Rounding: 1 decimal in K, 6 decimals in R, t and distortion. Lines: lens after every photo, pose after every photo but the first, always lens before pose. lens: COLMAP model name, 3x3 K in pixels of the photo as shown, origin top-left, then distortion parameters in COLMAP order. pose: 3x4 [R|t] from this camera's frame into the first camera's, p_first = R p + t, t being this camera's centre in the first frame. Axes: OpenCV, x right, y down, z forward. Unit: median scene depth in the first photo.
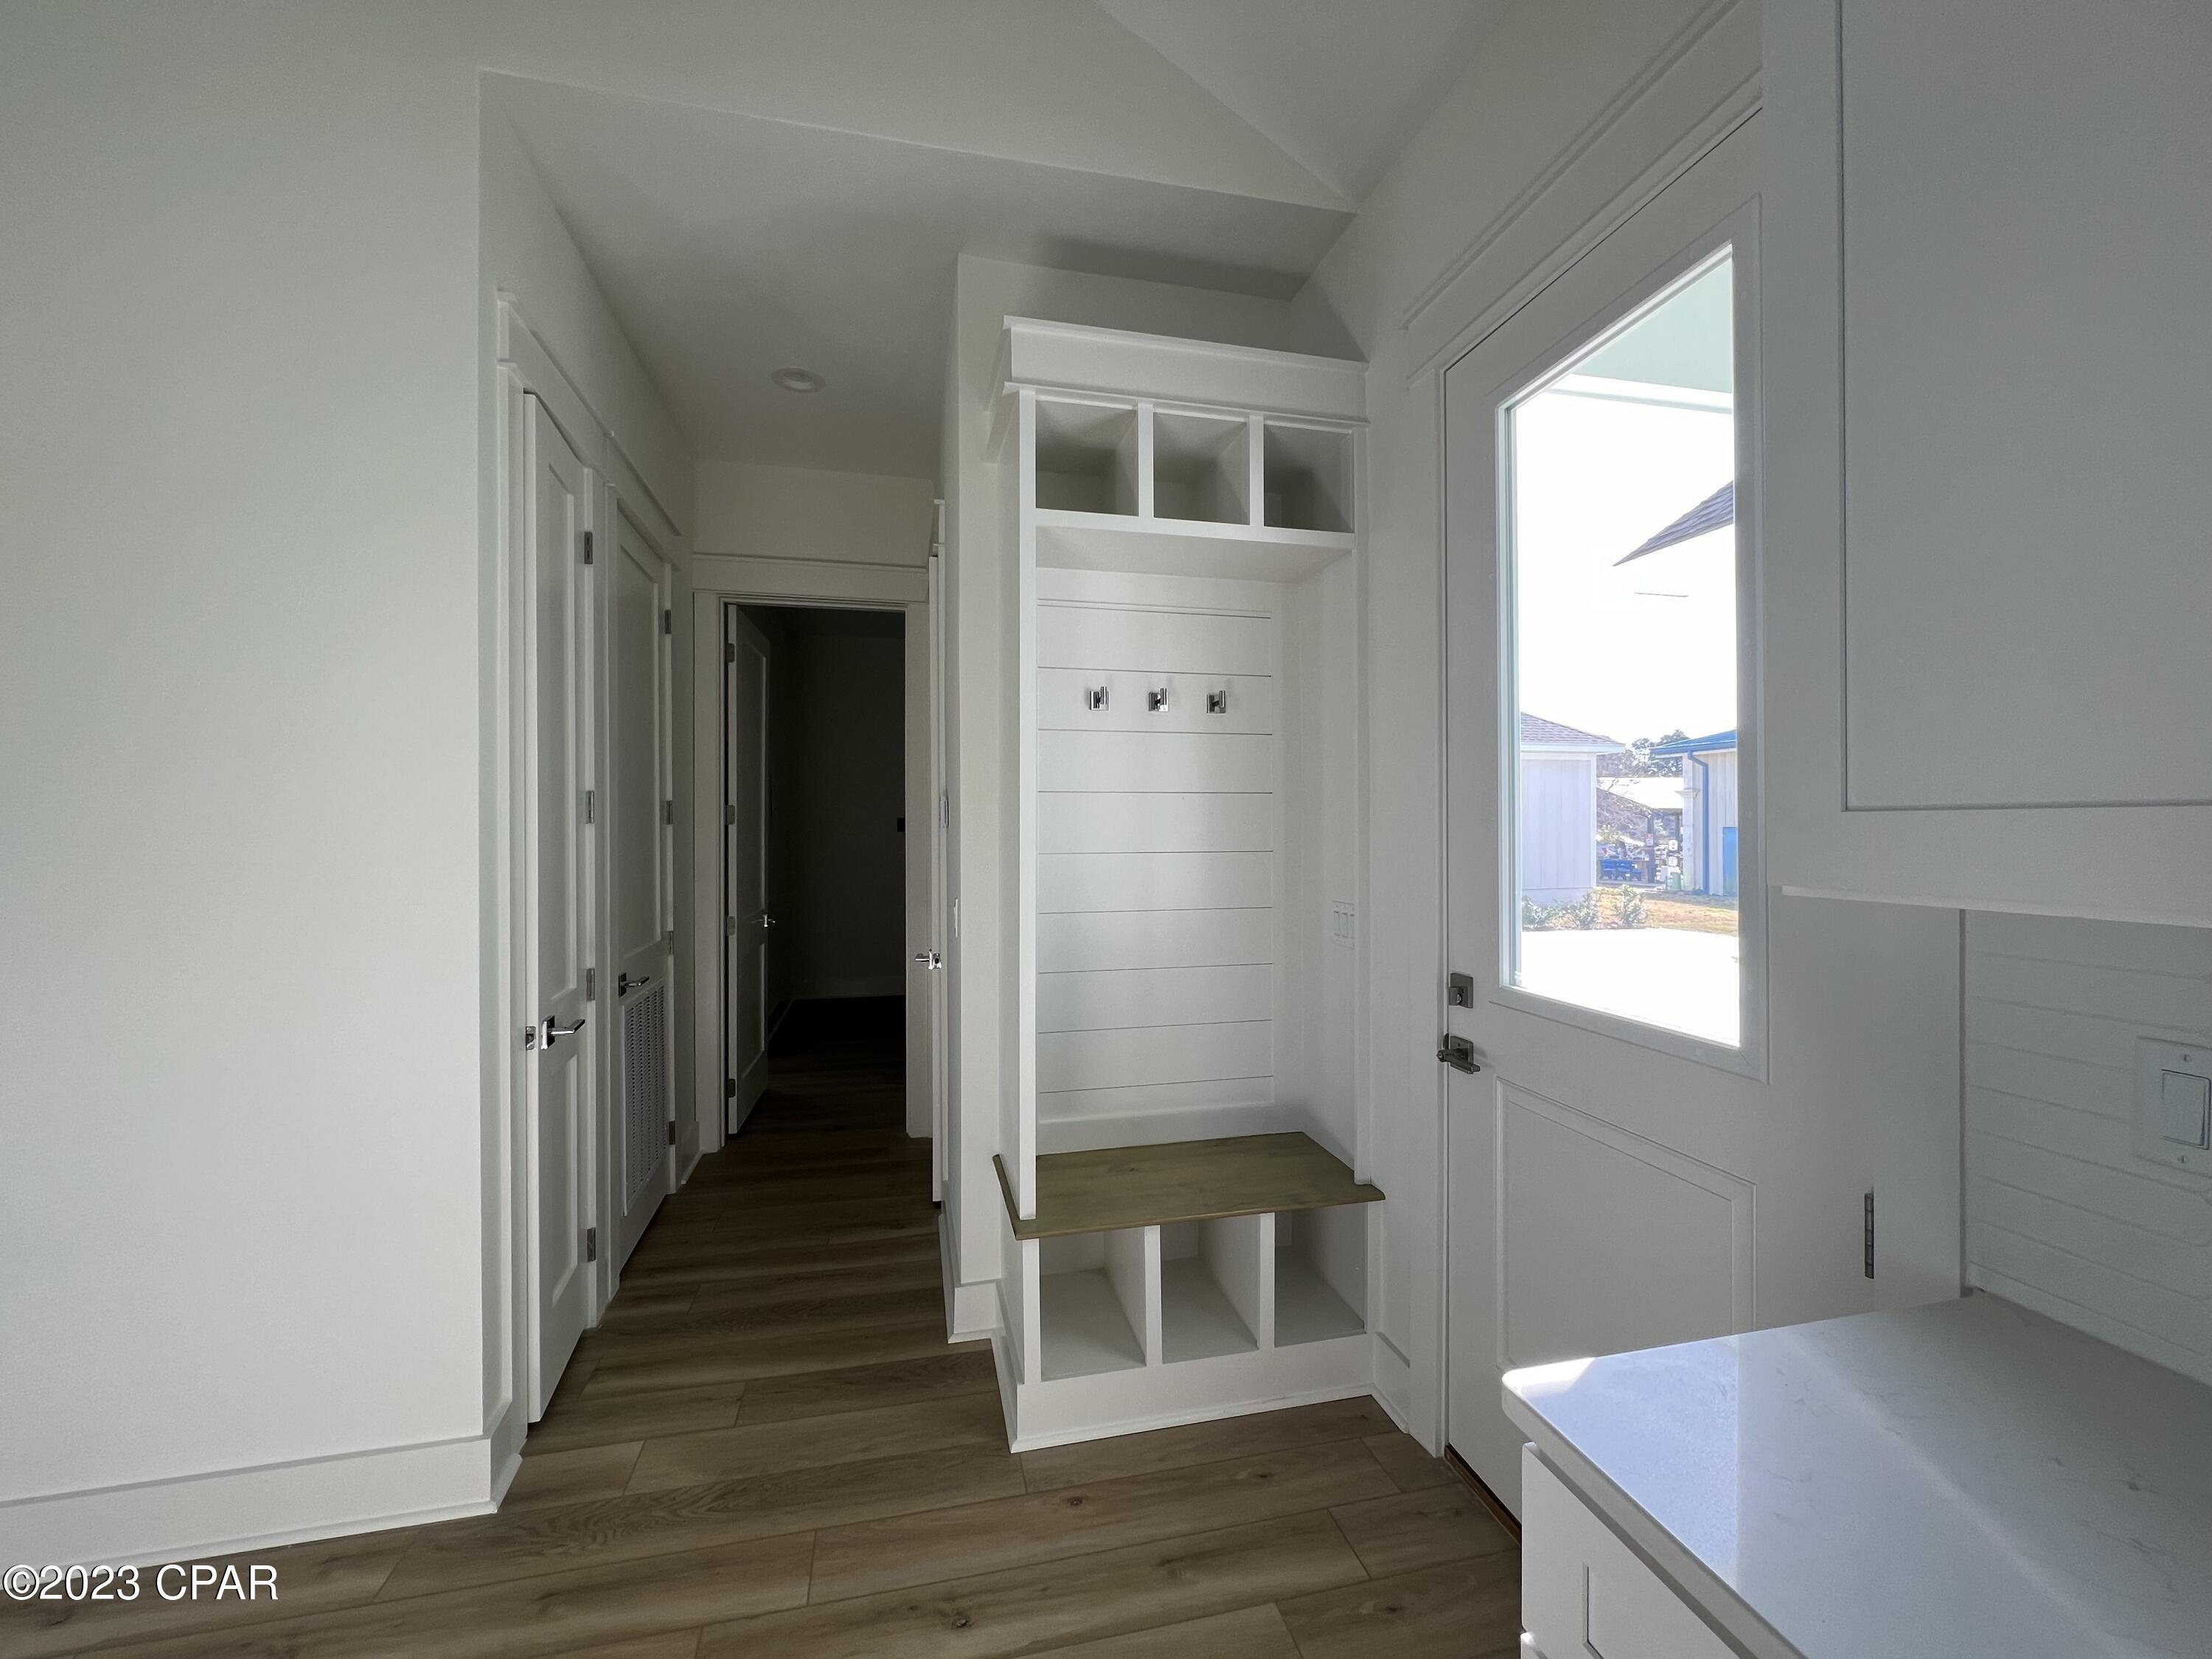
lens RADIAL K [[879.9, 0, 1106.0], [0, 879.9, 829.5], [0, 0, 1]] dist [-0.001610, -0.000112]
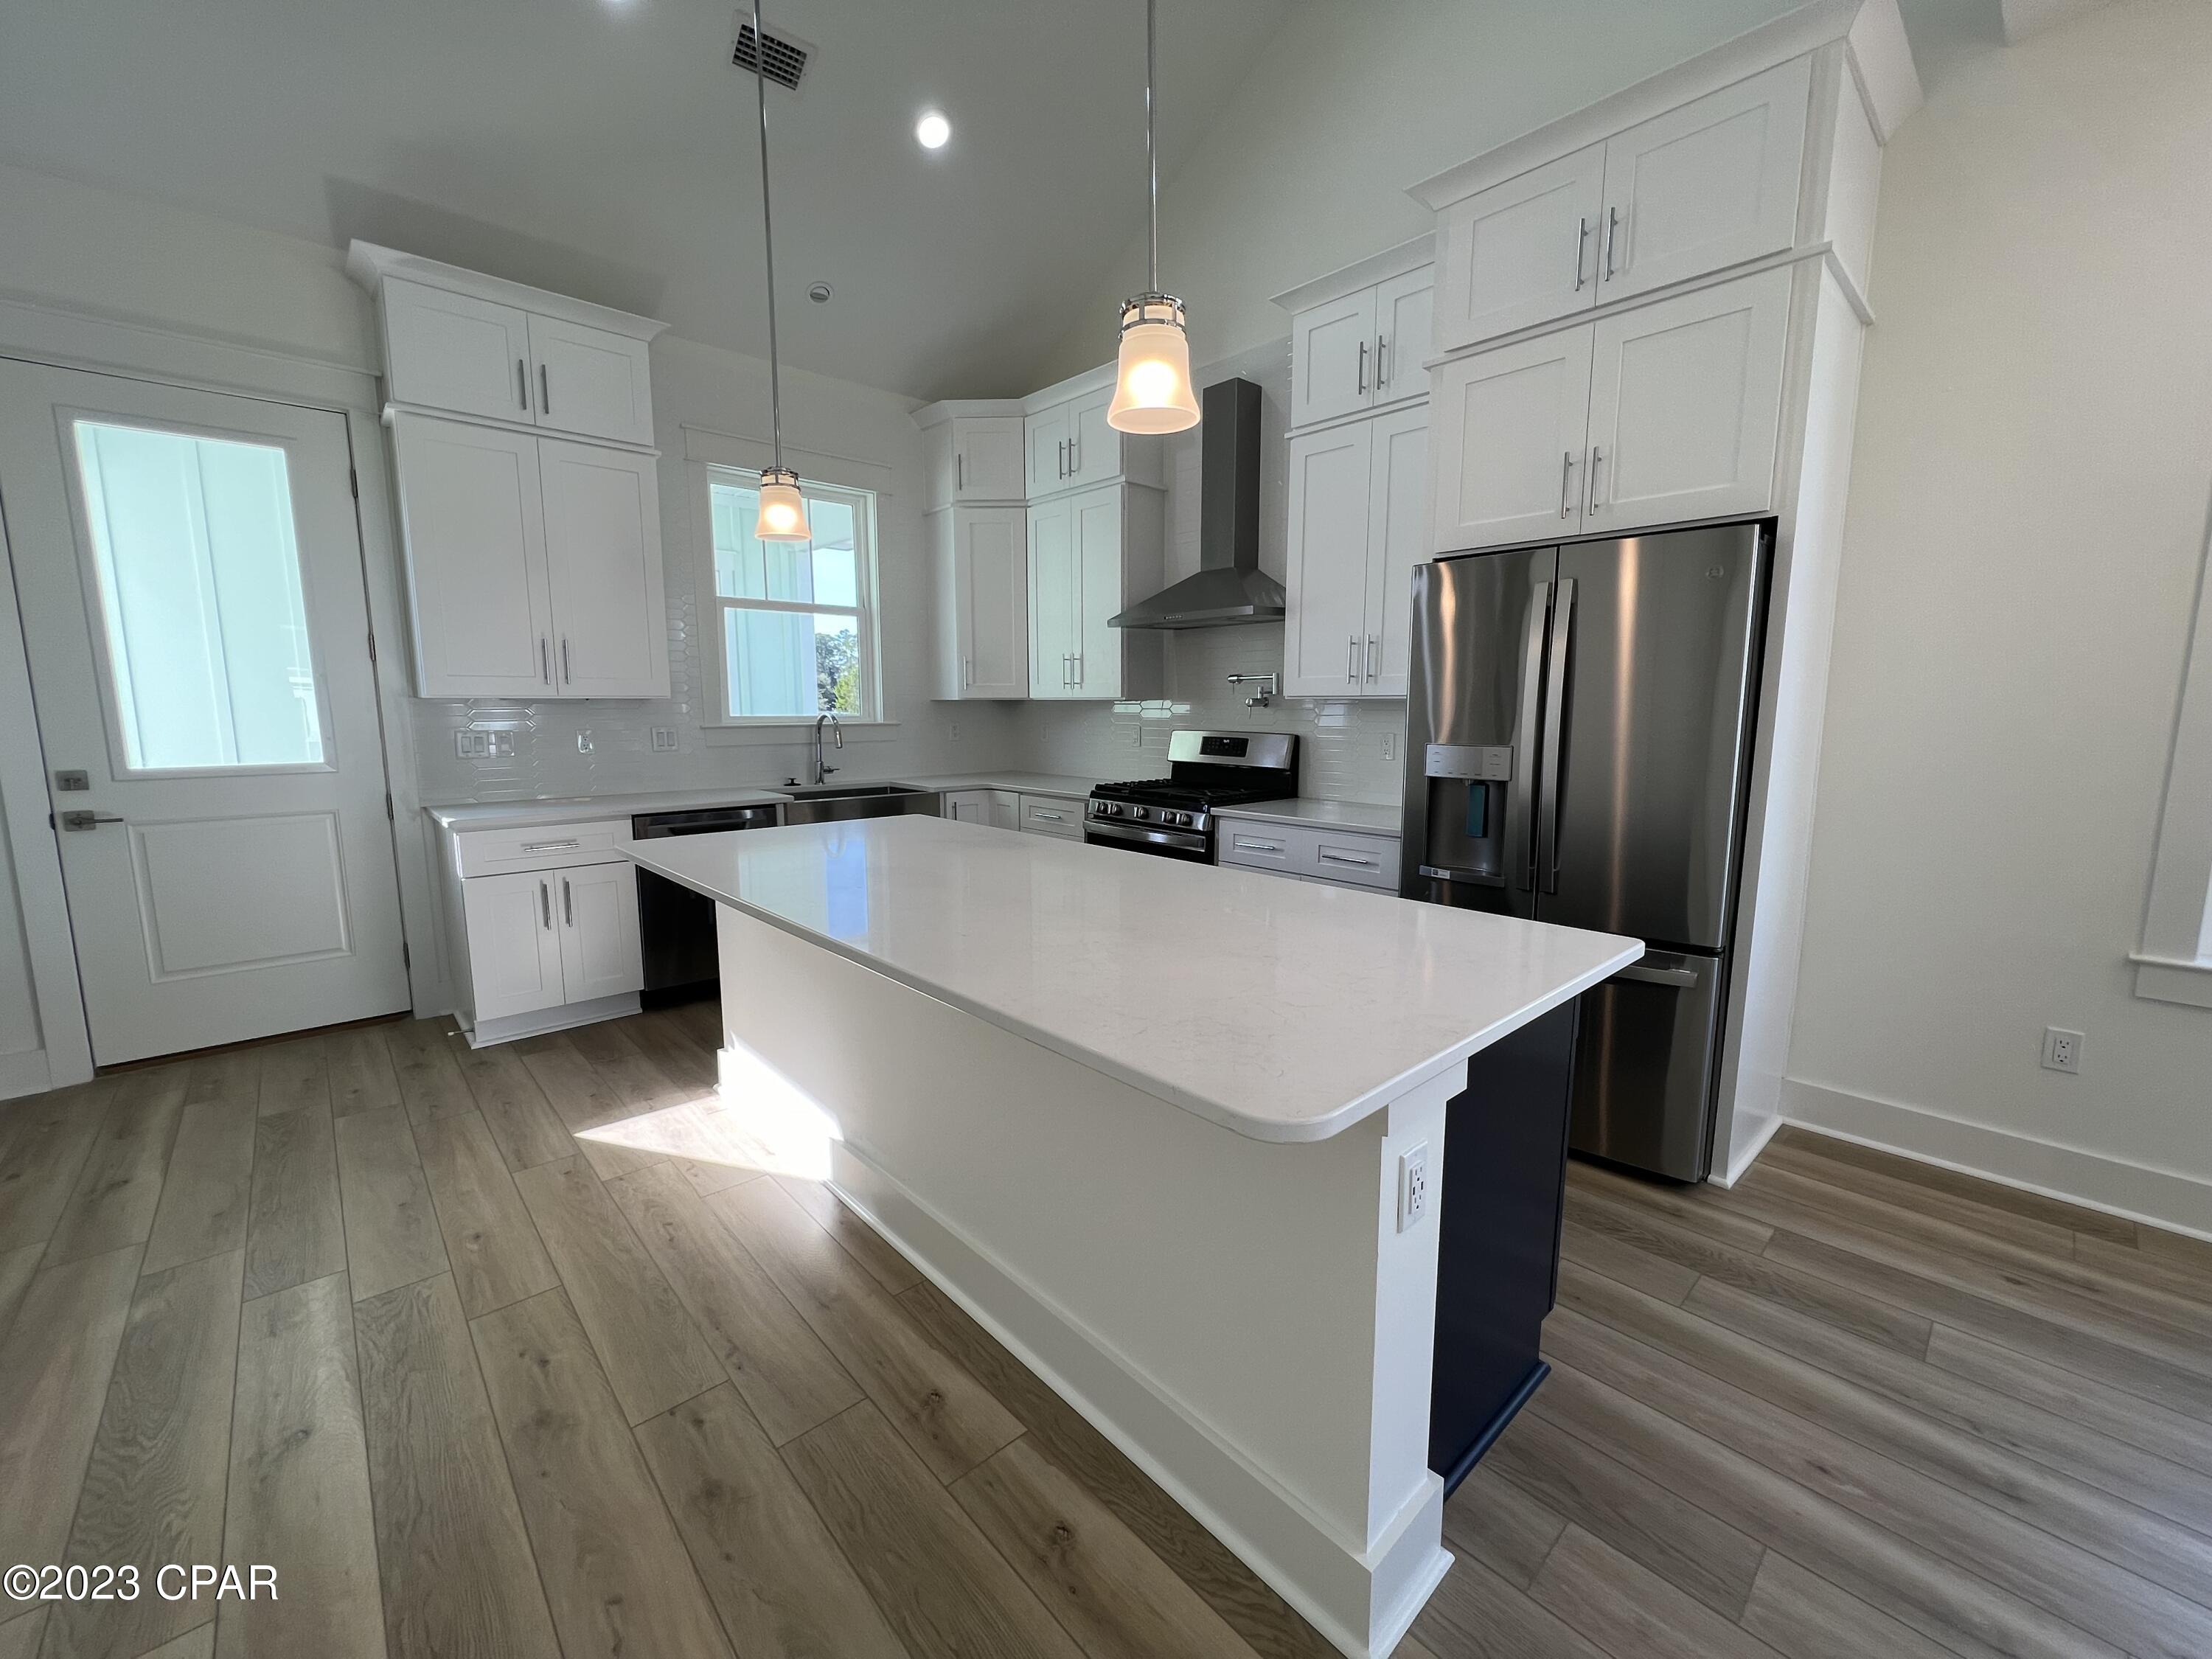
lens RADIAL K [[879.9, 0, 1106.0], [0, 879.9, 829.5], [0, 0, 1]] dist [-0.001610, -0.000112]
pose [[-0.497155, -0.120485, 0.859256, -2.012453], [0.004796, 0.989915, 0.141581, 0.055265], [-0.867648, 0.074508, -0.491564, 0.171225]]
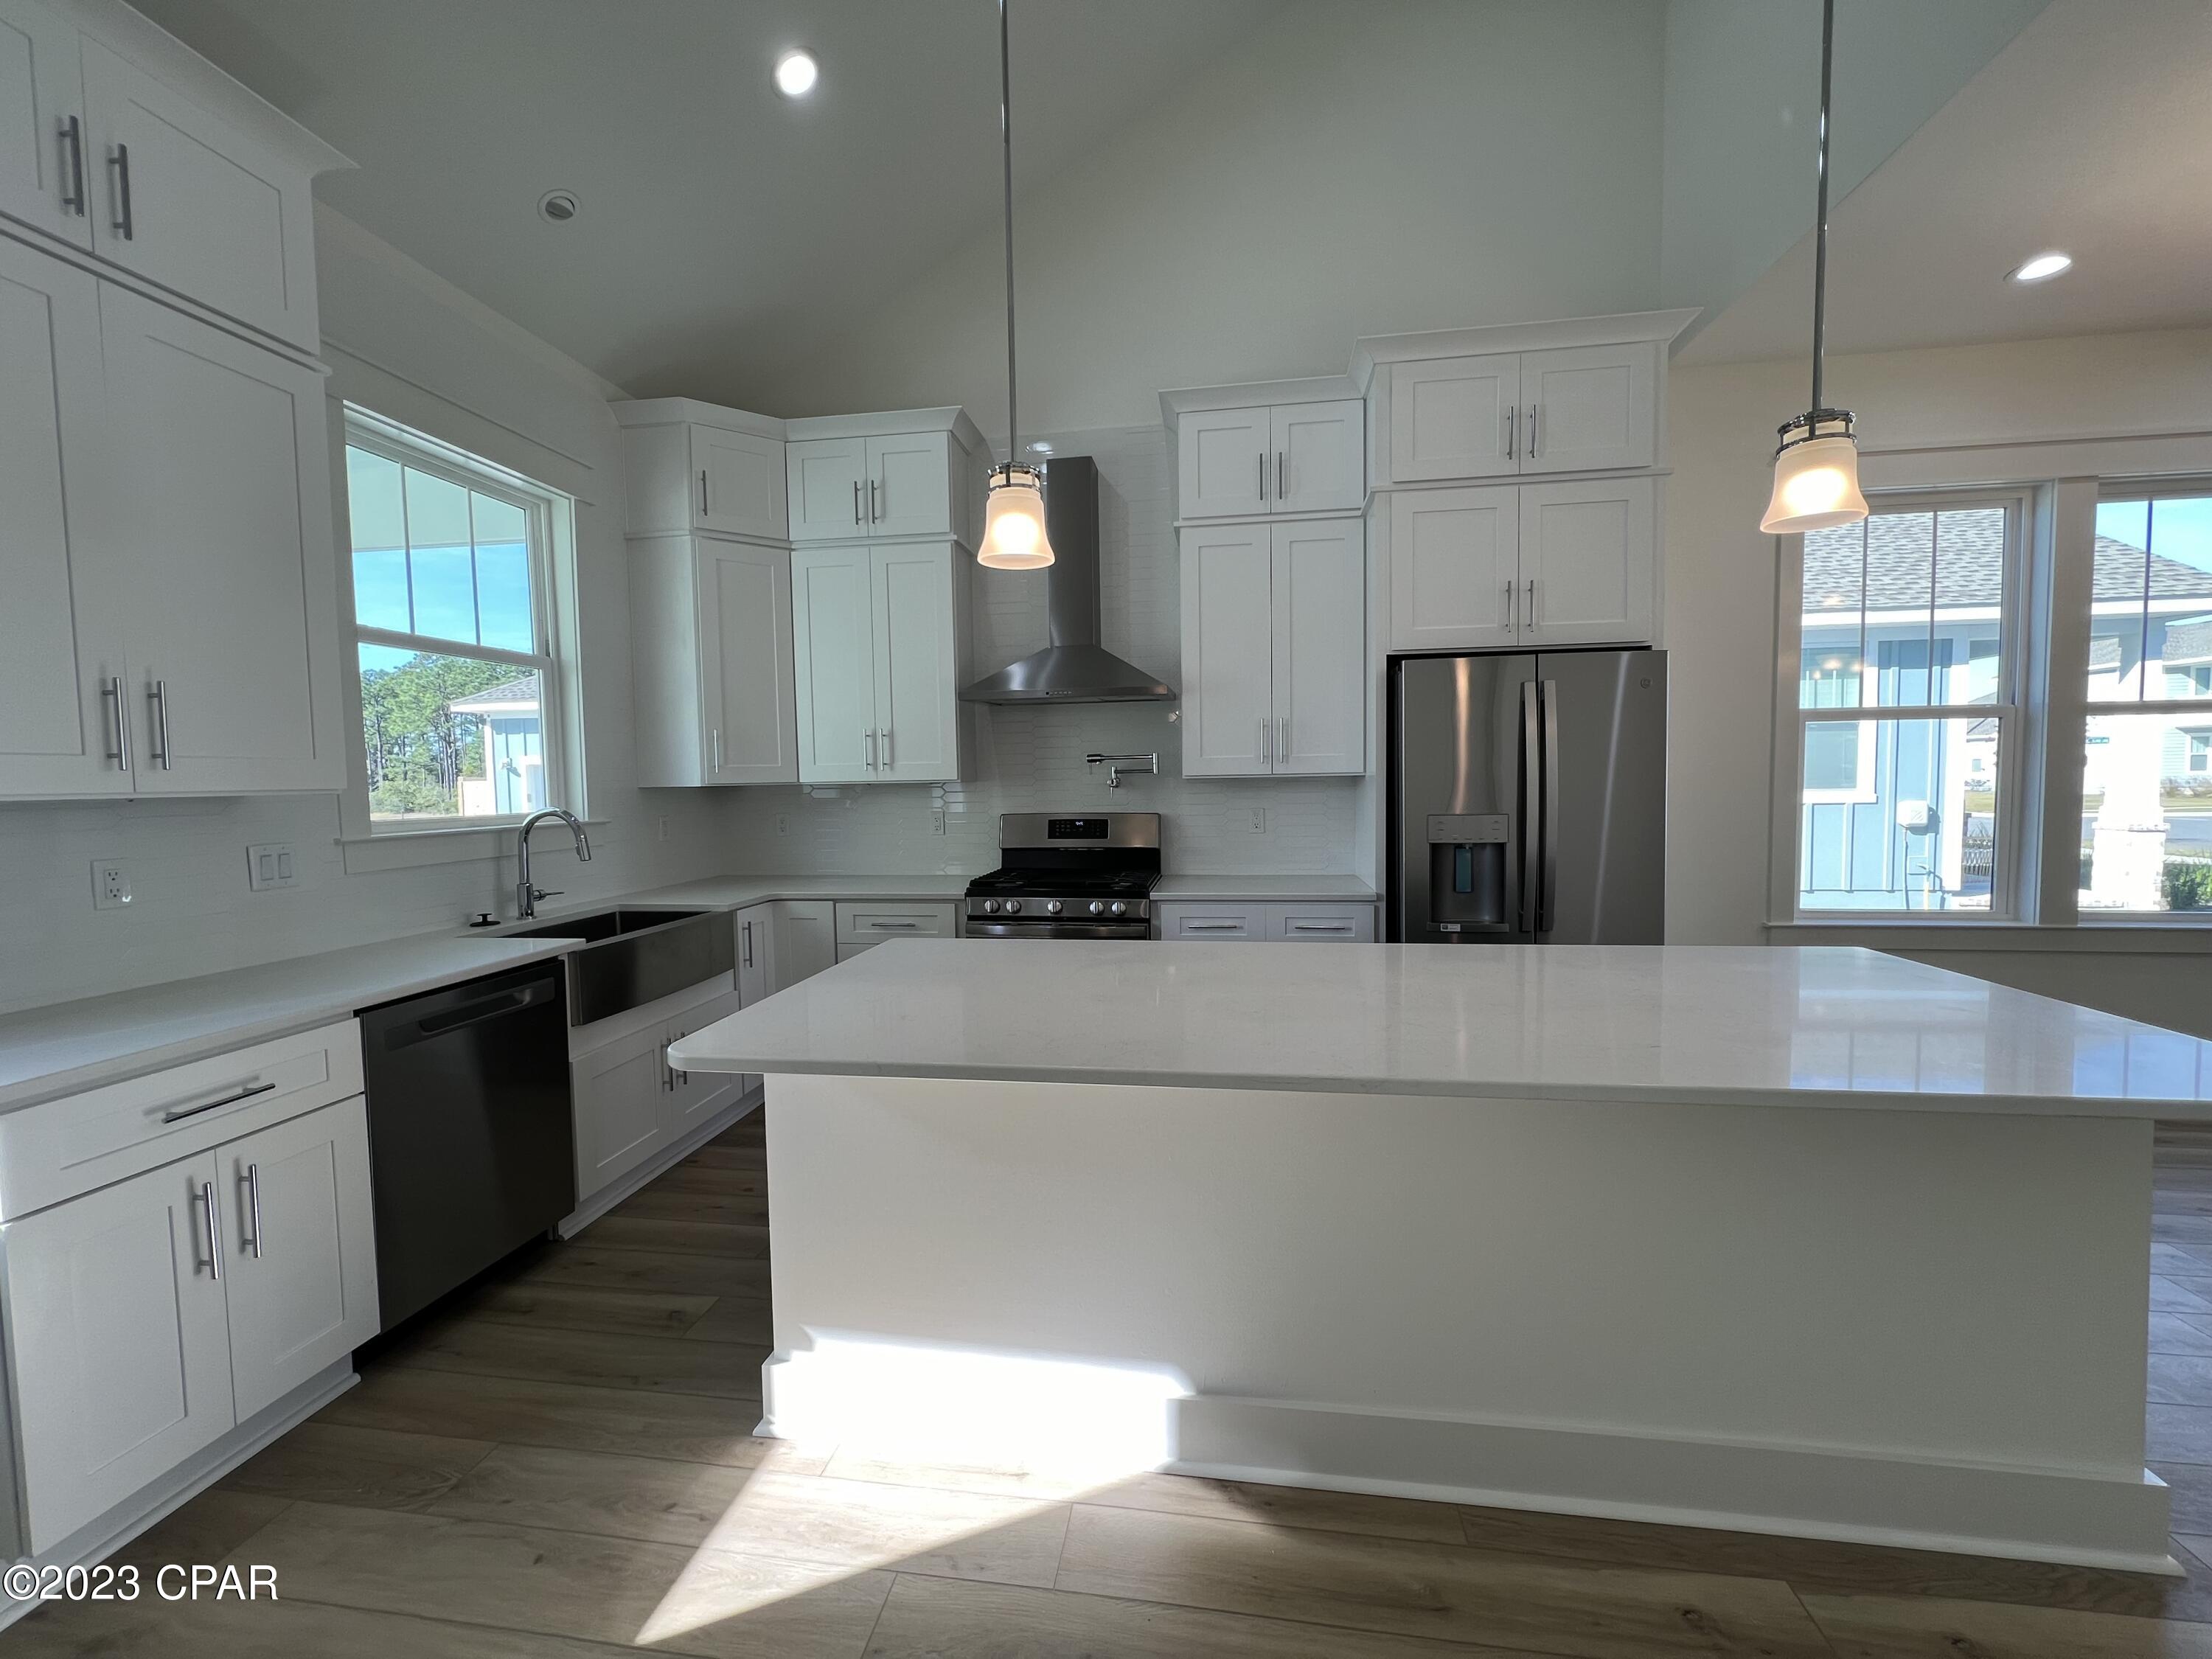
lens RADIAL K [[879.9, 0, 1106.0], [0, 879.9, 829.5], [0, 0, 1]] dist [-0.001610, -0.000112]
pose [[-0.930903, -0.002019, 0.365260, -0.983707], [0.021745, 0.997905, 0.060936, 0.036135], [-0.364618, 0.064668, -0.928909, 0.780026]]
